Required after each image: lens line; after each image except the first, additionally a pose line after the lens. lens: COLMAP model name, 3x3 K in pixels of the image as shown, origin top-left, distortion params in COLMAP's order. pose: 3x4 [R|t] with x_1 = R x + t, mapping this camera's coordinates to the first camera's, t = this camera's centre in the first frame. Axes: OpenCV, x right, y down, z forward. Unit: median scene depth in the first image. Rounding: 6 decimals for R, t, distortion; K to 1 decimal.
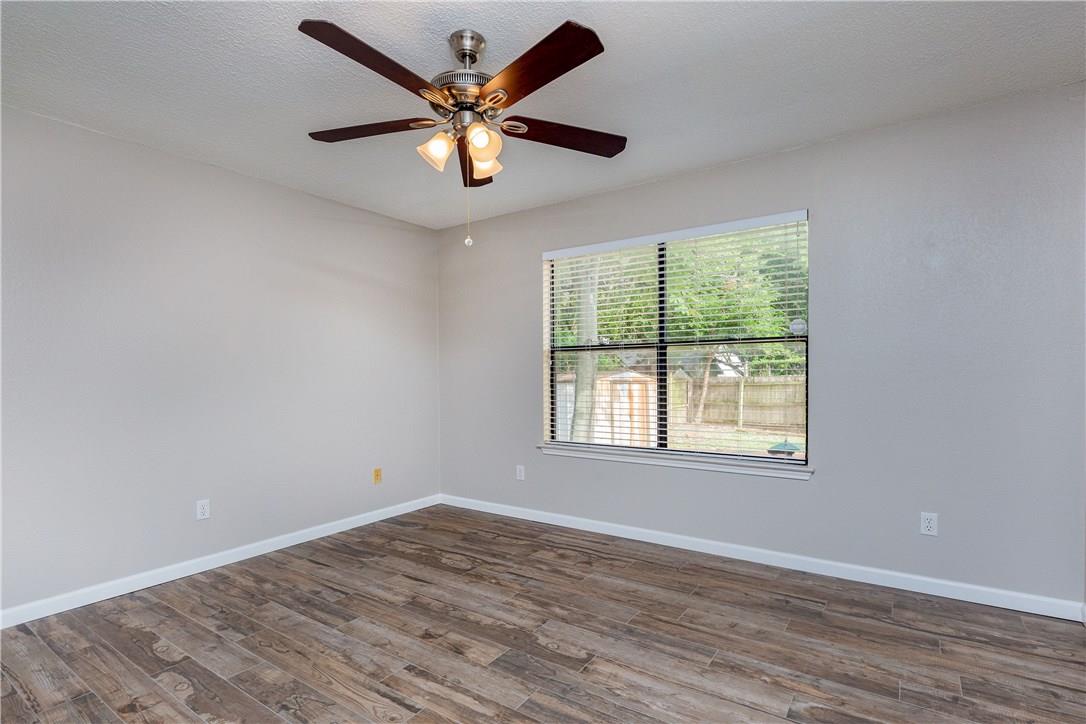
lens RADIAL K [[524.6, 0, 541.5], [0, 524.6, 378.0], [0, 0, 1]] dist [-0.001464, -0.000478]
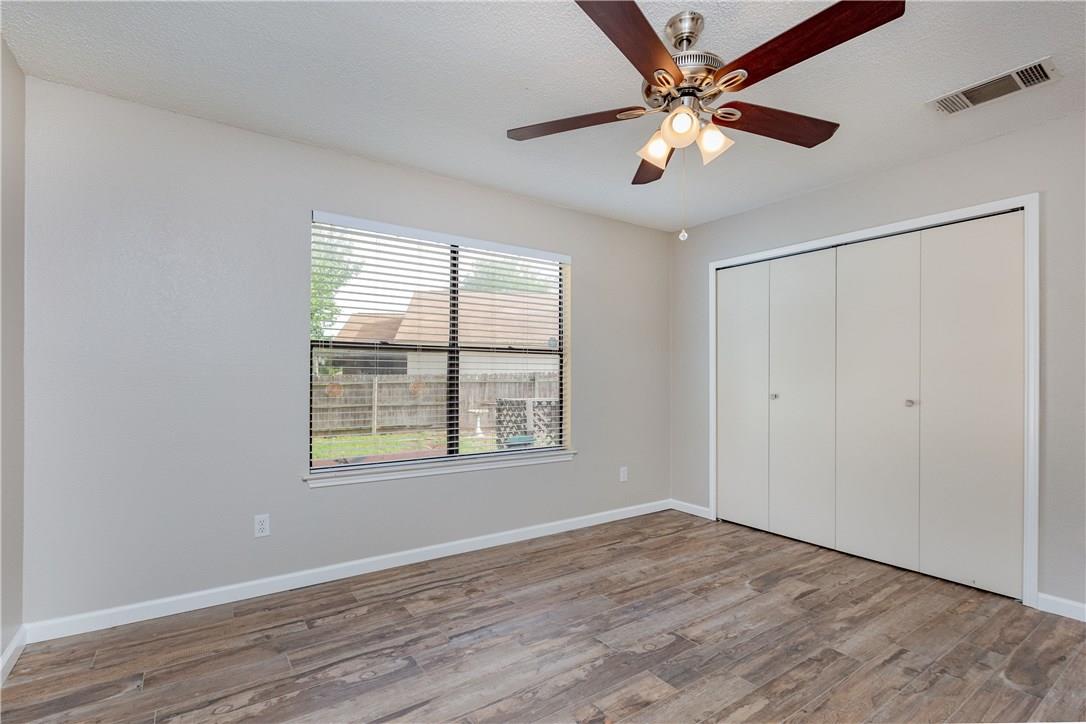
lens RADIAL K [[505.6, 0, 536.1], [0, 505.6, 375.9], [0, 0, 1]] dist [-0.000299, -0.000411]
pose [[0.356300, 0.013516, 0.934274, -0.826719], [-0.001621, 0.999903, -0.013847, -0.000532], [-0.934370, 0.003419, 0.356287, 0.721435]]
